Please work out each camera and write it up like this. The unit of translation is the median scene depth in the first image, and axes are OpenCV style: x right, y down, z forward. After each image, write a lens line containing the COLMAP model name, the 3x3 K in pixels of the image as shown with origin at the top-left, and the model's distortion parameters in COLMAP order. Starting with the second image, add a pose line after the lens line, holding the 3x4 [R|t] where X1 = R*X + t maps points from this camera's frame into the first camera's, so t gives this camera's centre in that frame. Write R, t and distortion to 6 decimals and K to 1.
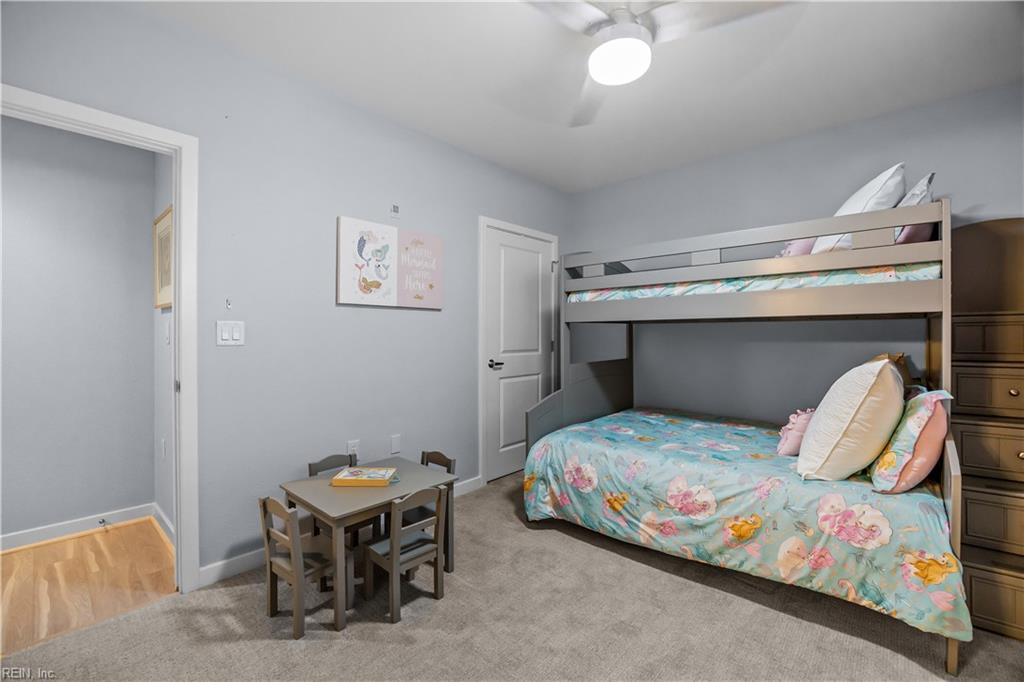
lens RADIAL K [[448.0, 0, 518.0], [0, 448.0, 342.0], [0, 0, 1]] dist [-0.018941, -0.000125]
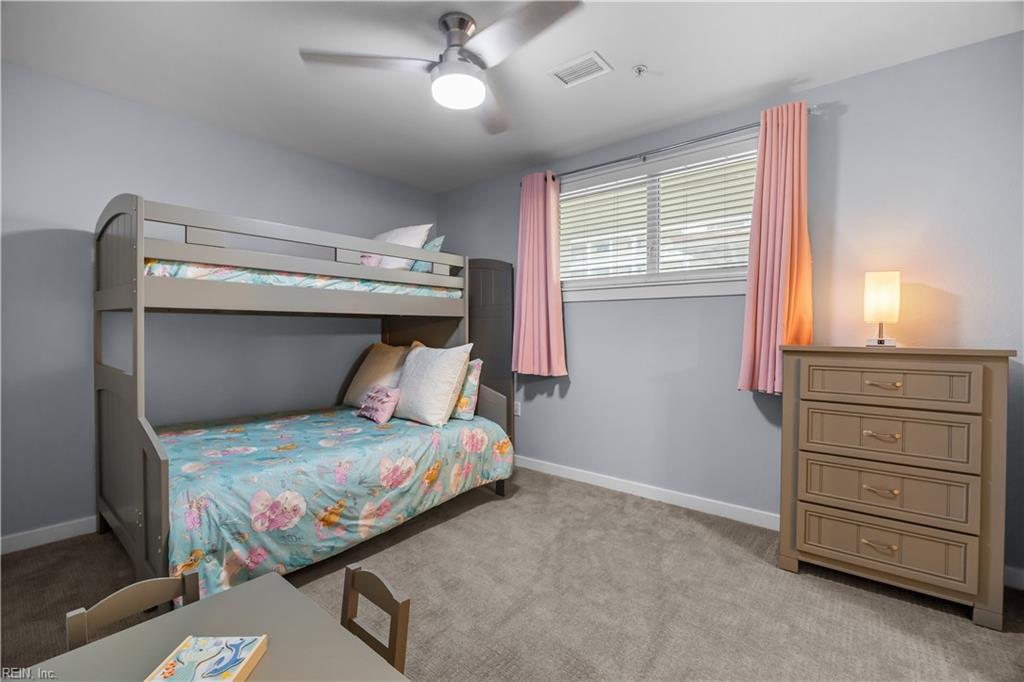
lens RADIAL K [[448.0, 0, 517.2], [0, 448.0, 334.7], [0, 0, 1]] dist [-0.018941, -0.000125]
pose [[-0.070436, -0.011885, 0.997445, -0.732522], [0.007633, 0.999893, 0.012453, -0.012679], [-0.997487, 0.008491, -0.070338, 0.727716]]
